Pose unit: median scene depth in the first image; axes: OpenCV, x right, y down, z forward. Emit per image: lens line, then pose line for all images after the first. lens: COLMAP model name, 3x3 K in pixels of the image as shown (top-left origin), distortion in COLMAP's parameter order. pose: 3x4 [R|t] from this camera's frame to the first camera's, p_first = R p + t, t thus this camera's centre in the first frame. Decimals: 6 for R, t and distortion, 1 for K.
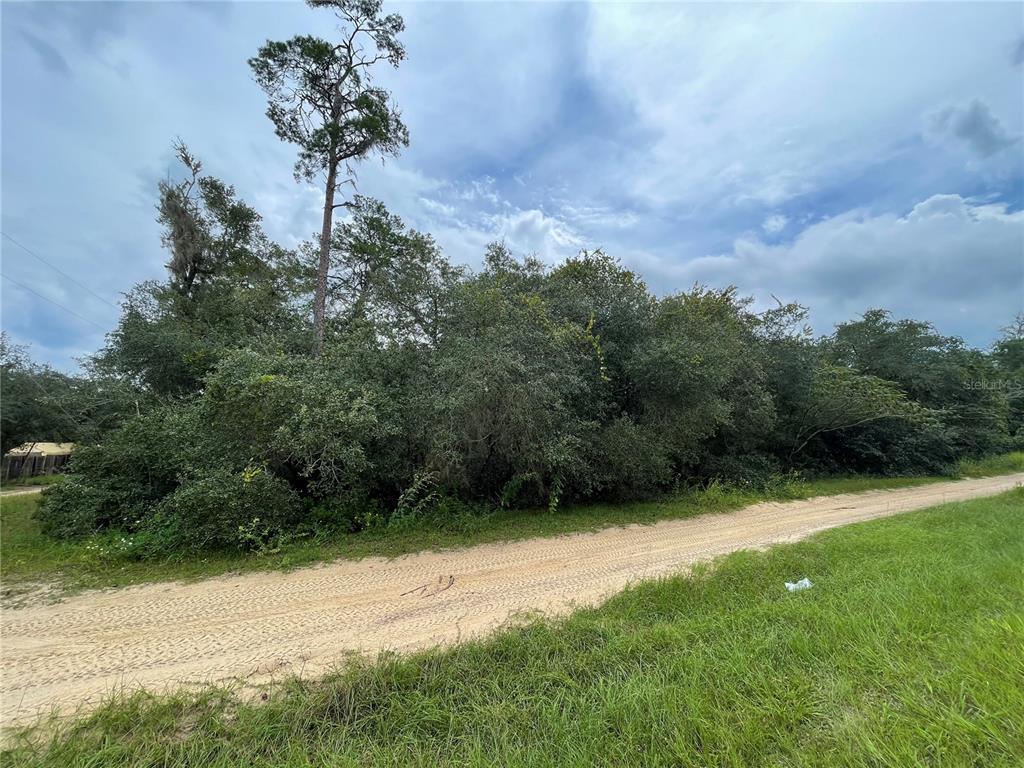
lens RADIAL K [[411.3, 0, 512.0], [0, 411.3, 384.0], [0, 0, 1]] dist [-0.000153, 0.000980]
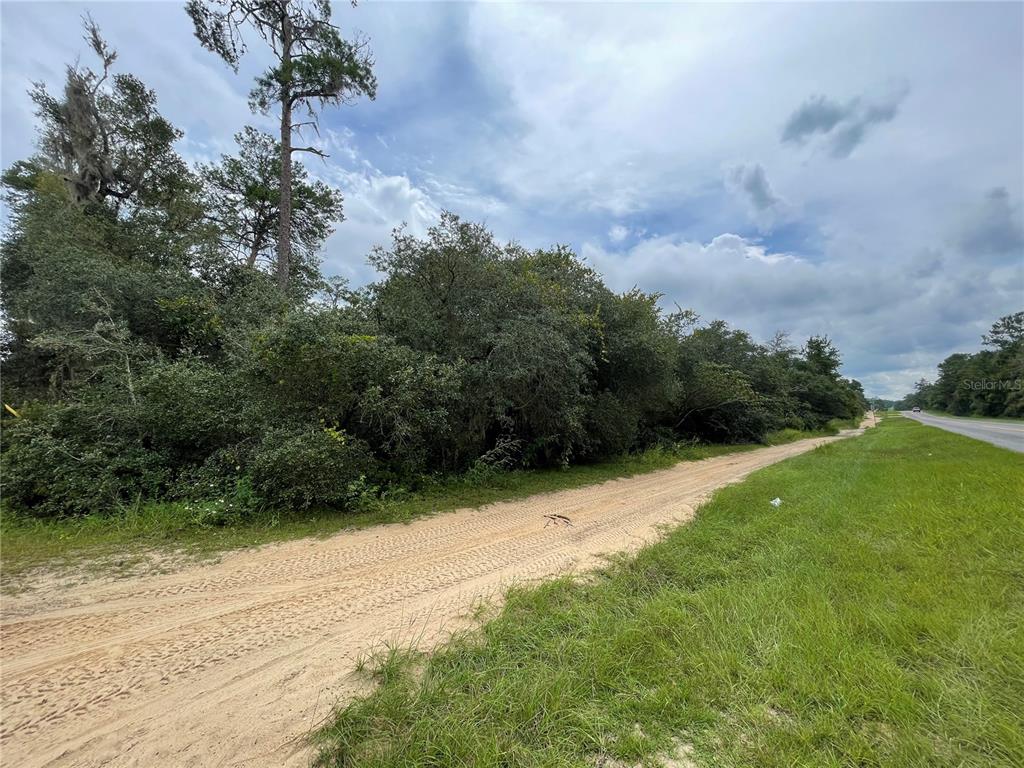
lens RADIAL K [[421.5, 0, 512.0], [0, 421.5, 384.0], [0, 0, 1]] dist [-0.000959, 0.000379]
pose [[0.935080, 0.041209, 0.352033, -0.236388], [-0.056620, 0.997831, 0.033590, 0.015788], [-0.349885, -0.051341, 0.935385, -0.036119]]
